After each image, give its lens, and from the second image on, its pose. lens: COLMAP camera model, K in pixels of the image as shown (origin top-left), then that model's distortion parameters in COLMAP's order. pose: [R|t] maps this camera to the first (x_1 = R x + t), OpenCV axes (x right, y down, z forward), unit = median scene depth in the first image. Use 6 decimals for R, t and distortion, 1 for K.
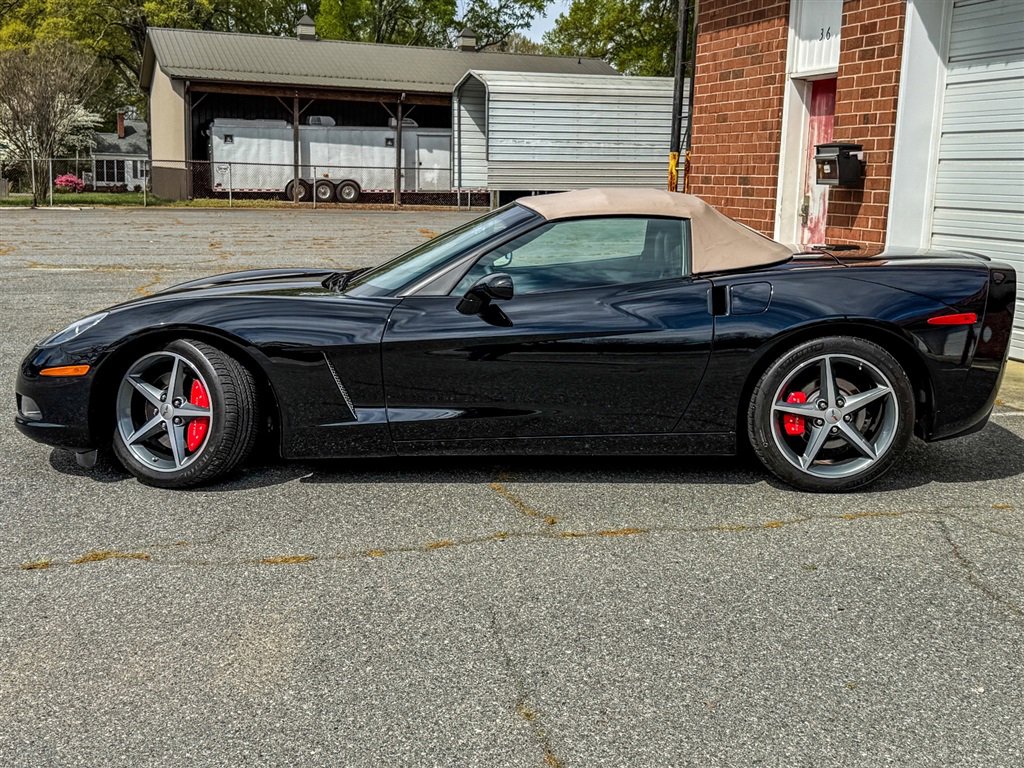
lens RADIAL K [[1333.0, 0, 503.2], [0, 1333.0, 378.2], [0, 0, 1]] dist [0.213505, -0.492646]
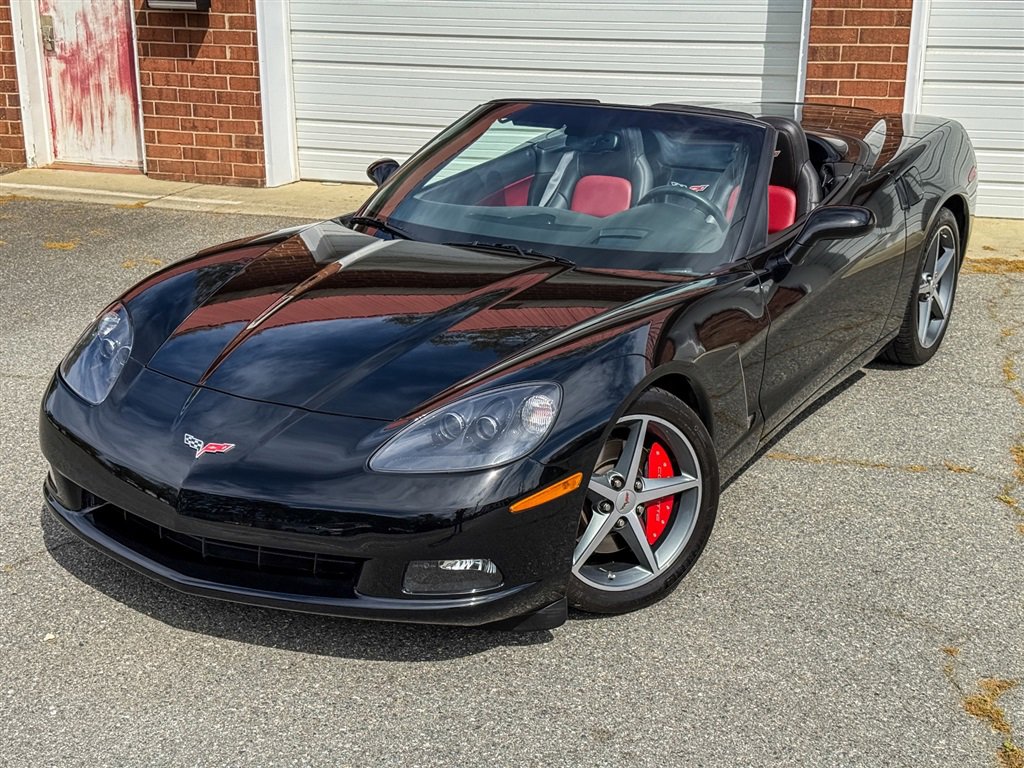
lens RADIAL K [[1433.9, 0, 509.2], [0, 1433.9, 385.6], [0, 0, 1]] dist [0.247500, -0.627011]
pose [[0.536829, -0.275230, 0.797536, -0.396042], [0.138575, 0.961219, 0.238441, -0.099349], [-0.832233, -0.017483, 0.554150, 0.308861]]
